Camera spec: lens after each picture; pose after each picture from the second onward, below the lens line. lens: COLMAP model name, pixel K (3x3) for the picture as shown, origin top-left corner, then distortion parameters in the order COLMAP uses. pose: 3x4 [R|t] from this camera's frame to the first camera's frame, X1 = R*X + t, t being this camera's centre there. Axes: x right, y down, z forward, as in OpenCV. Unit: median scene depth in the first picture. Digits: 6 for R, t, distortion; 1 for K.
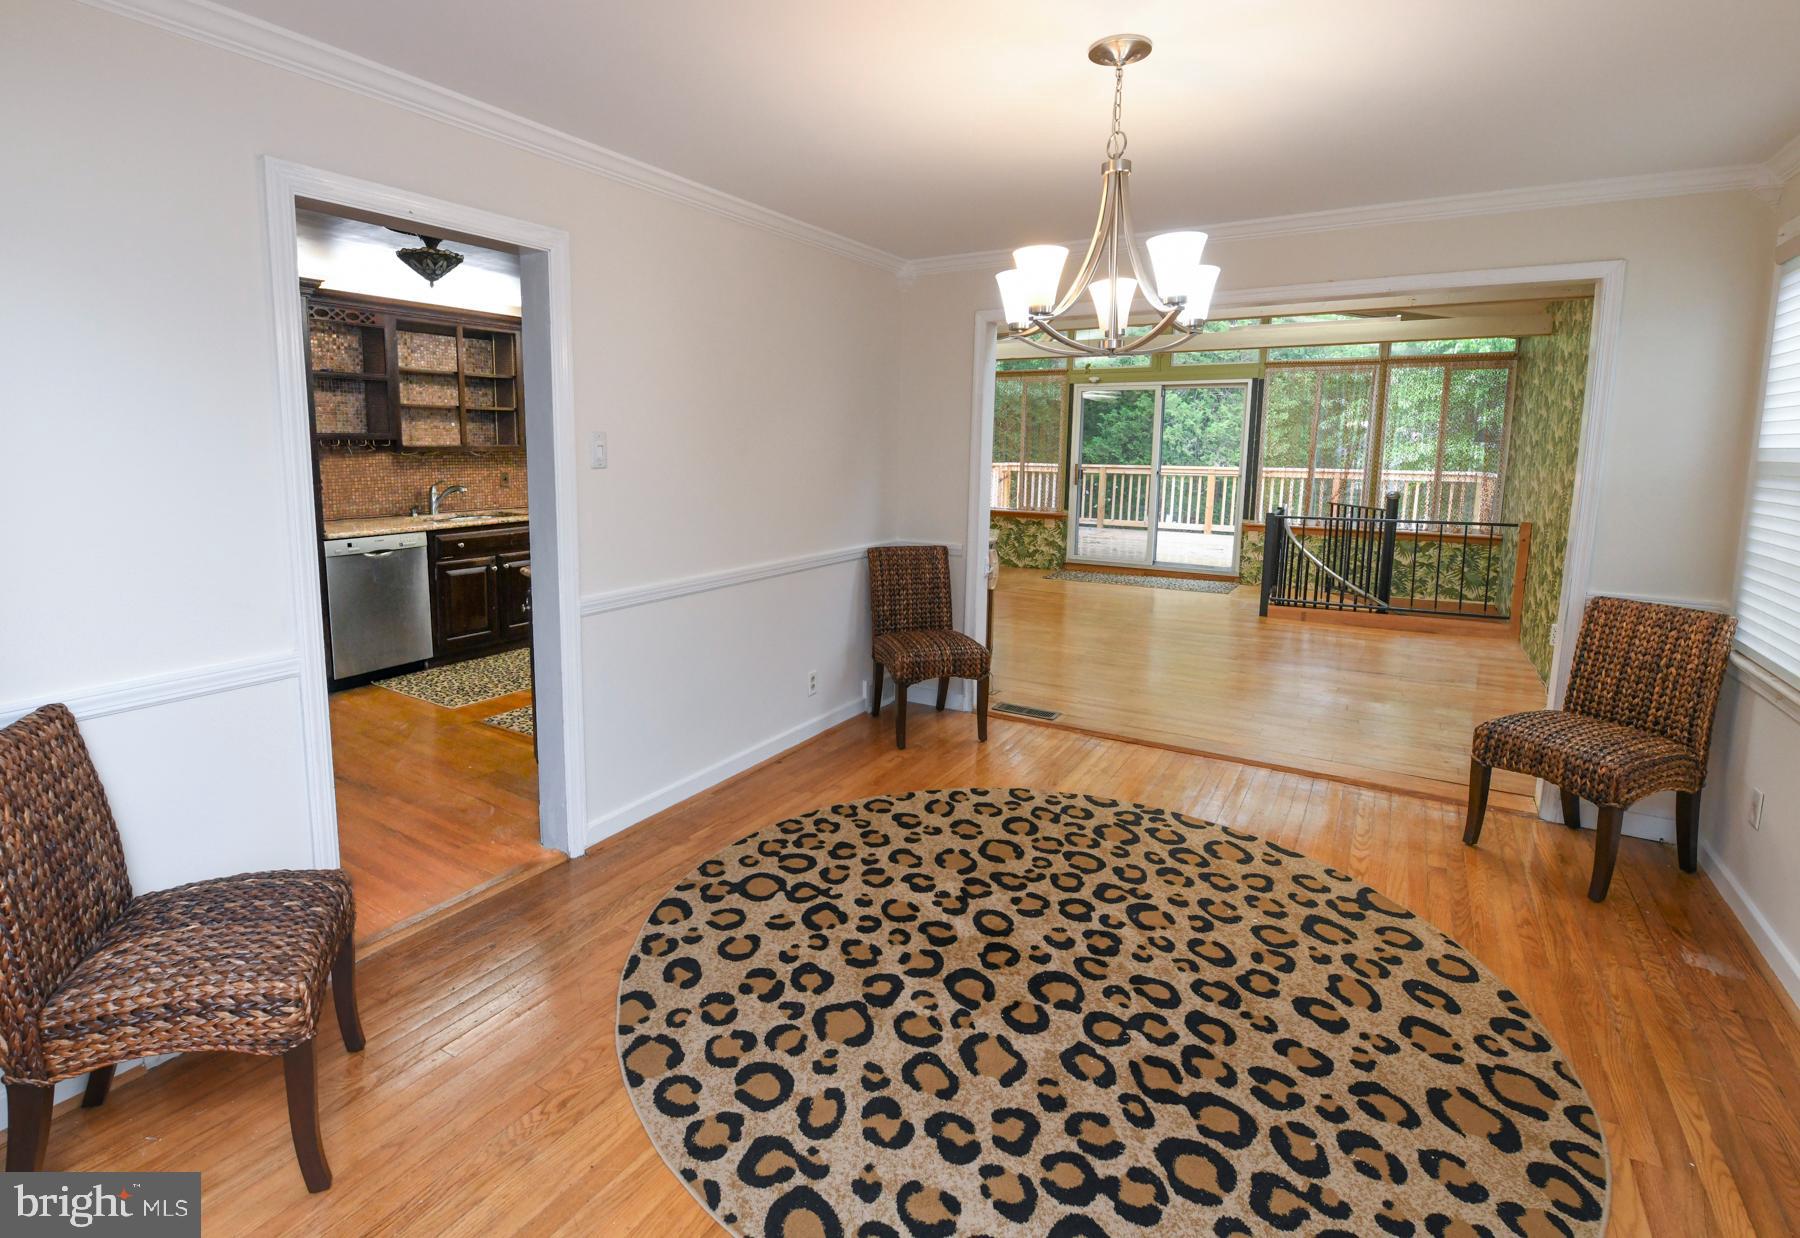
lens RADIAL K [[893.3, 0, 822.4], [0, 893.3, 554.6], [0, 0, 1]] dist [-0.005876, -0.003345]
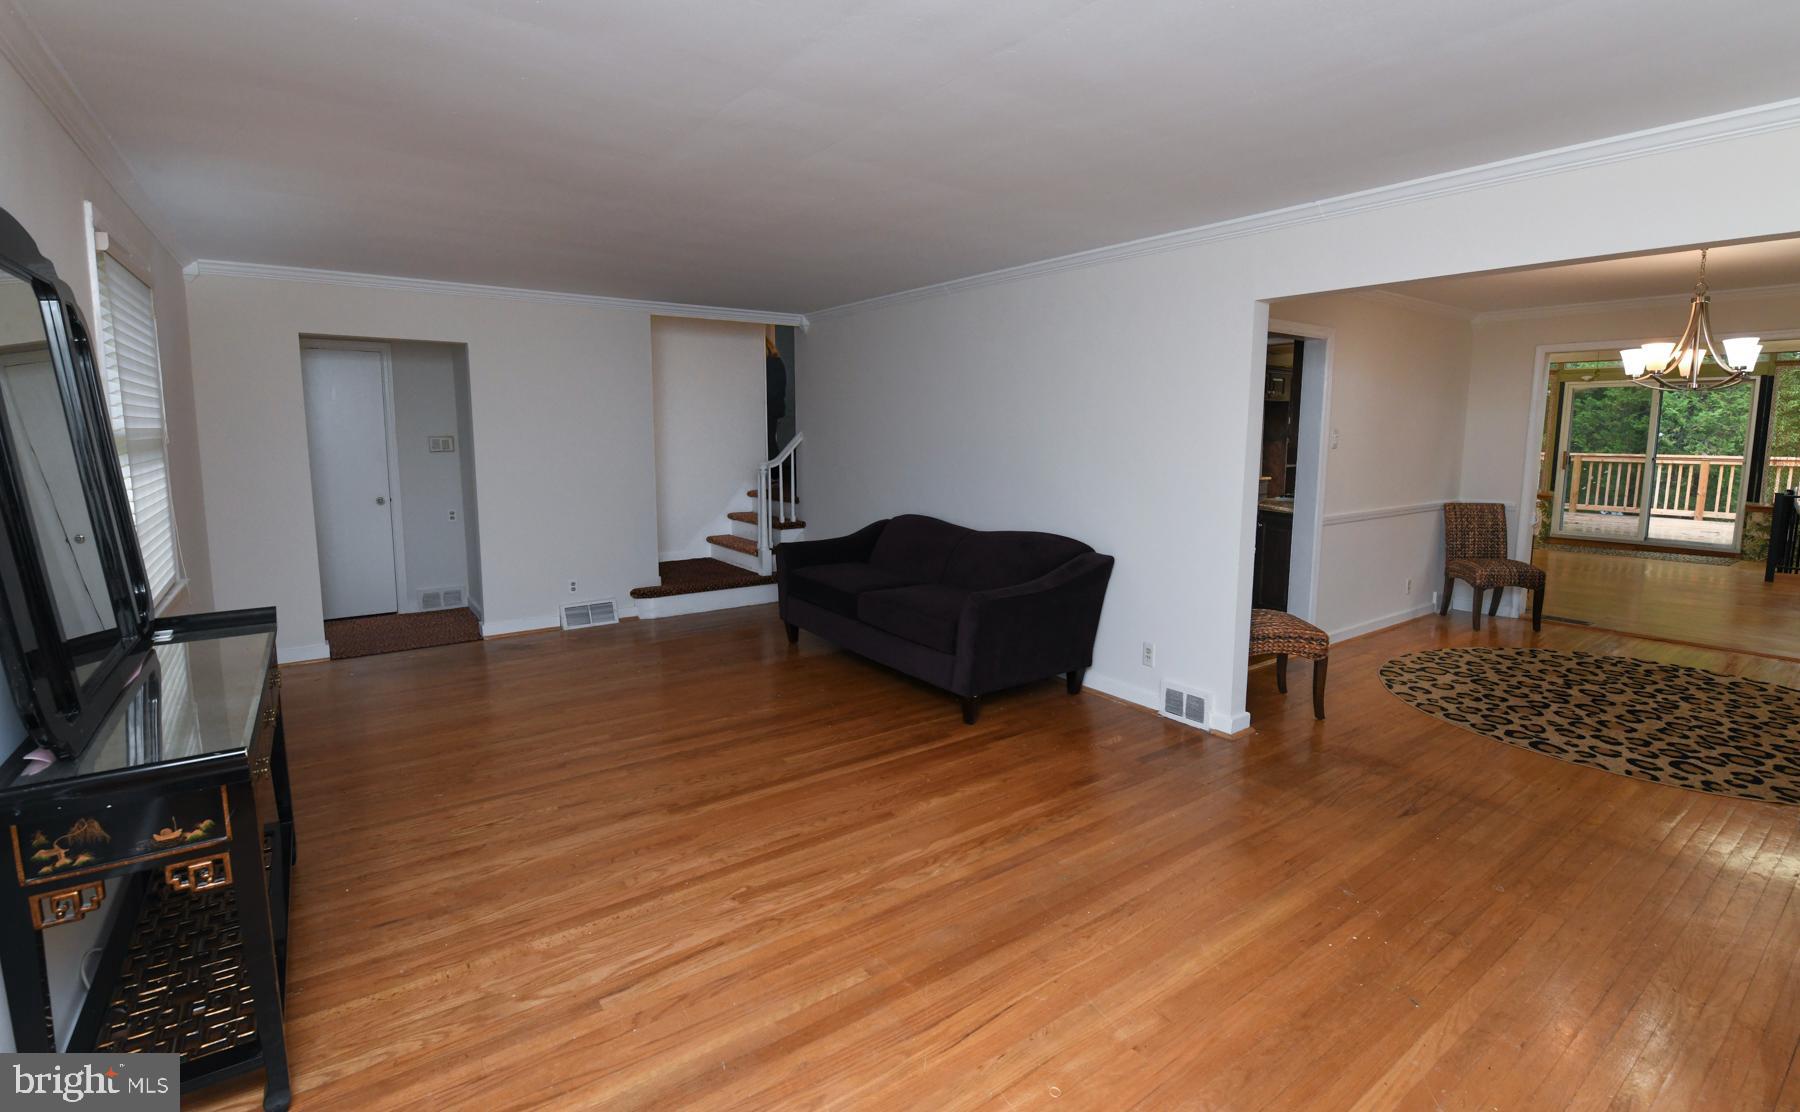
lens RADIAL K [[817.1, 0, 887.7], [0, 817.1, 521.9], [0, 0, 1]] dist [-0.019483, -0.001815]
pose [[0.931554, 0.034265, -0.361985, -0.557317], [-0.040160, 0.999155, -0.008772, 0.125208], [0.361379, 0.022709, 0.932143, -1.048941]]
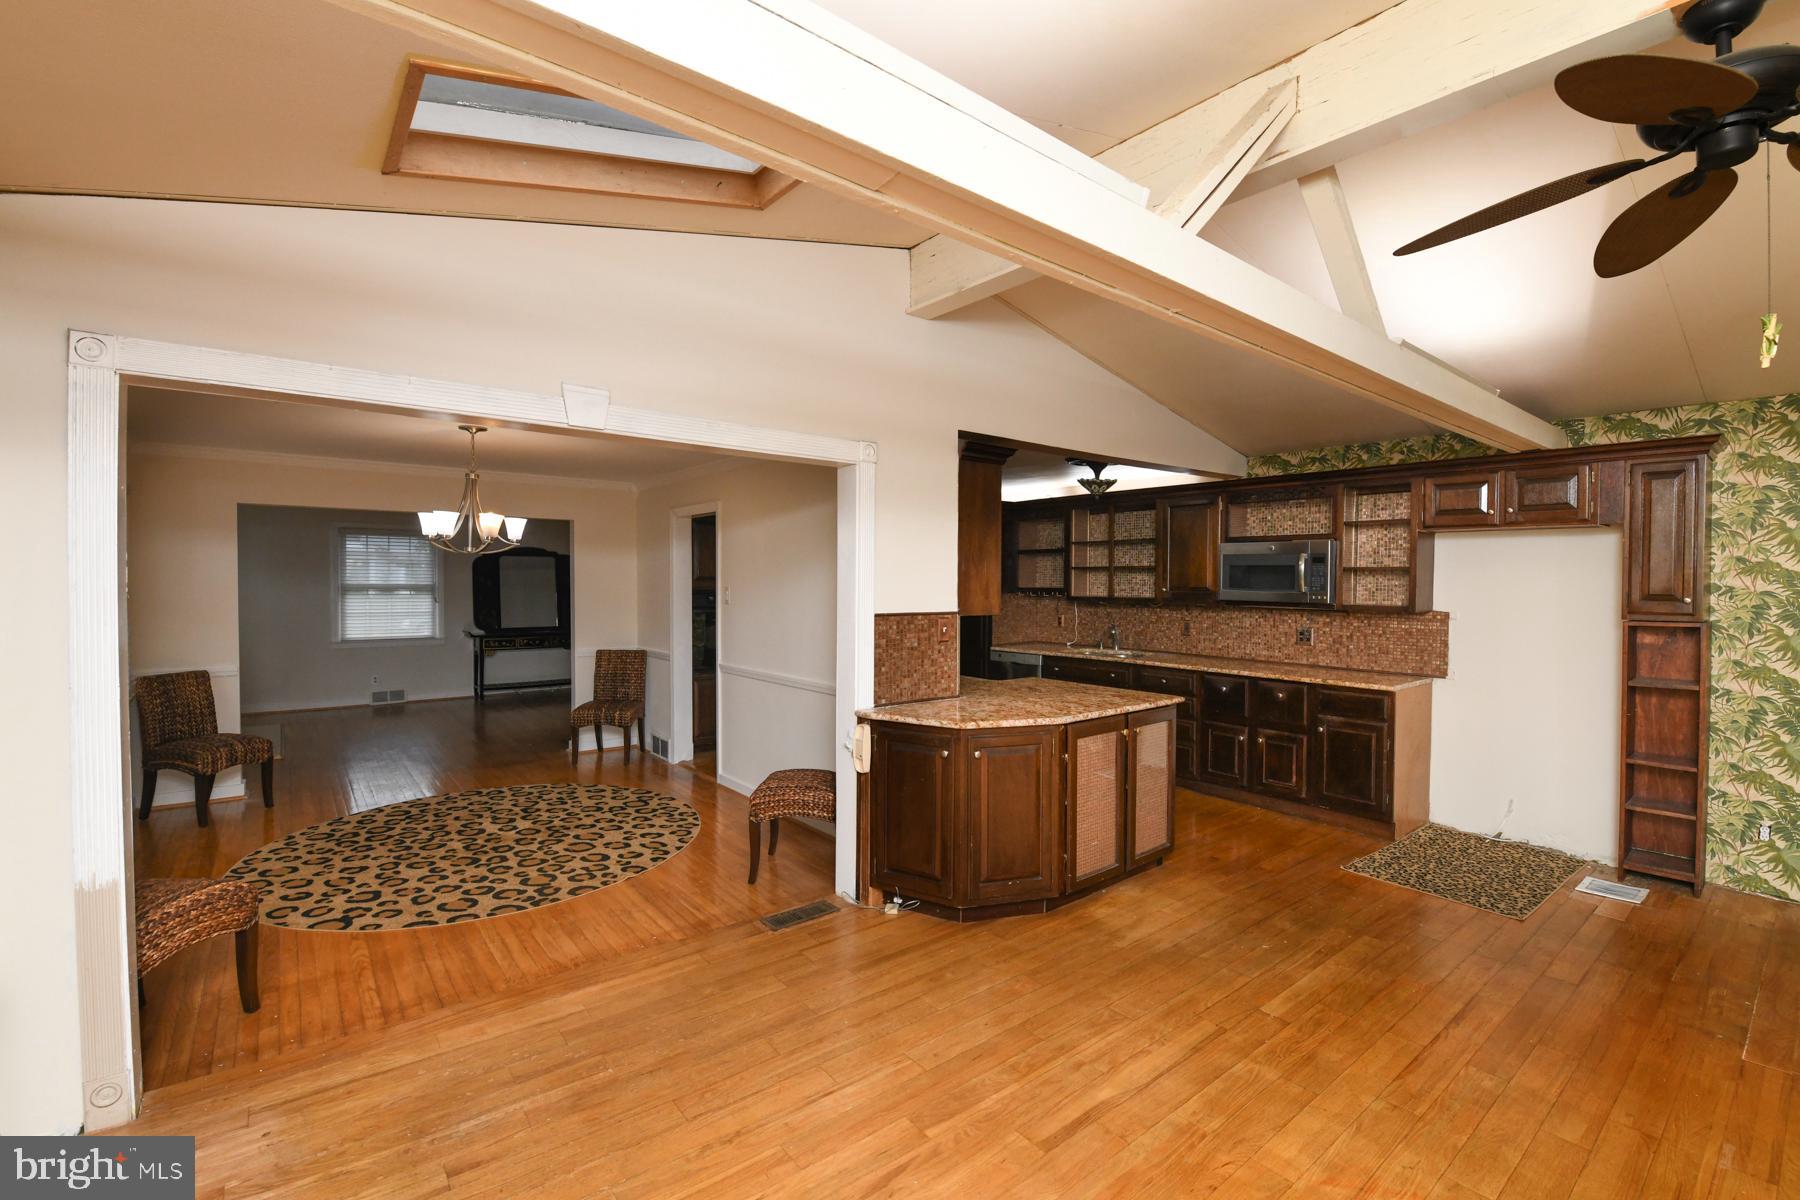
lens RADIAL K [[780.8, 0, 893.5], [0, 780.8, 608.5], [0, 0, 1]] dist [-0.012206, -0.004195]
pose [[-0.322601, 0.022233, -0.946274, 1.459260], [-0.129641, 0.989265, 0.067440, -0.276978], [0.937615, 0.144432, -0.316256, 2.107598]]
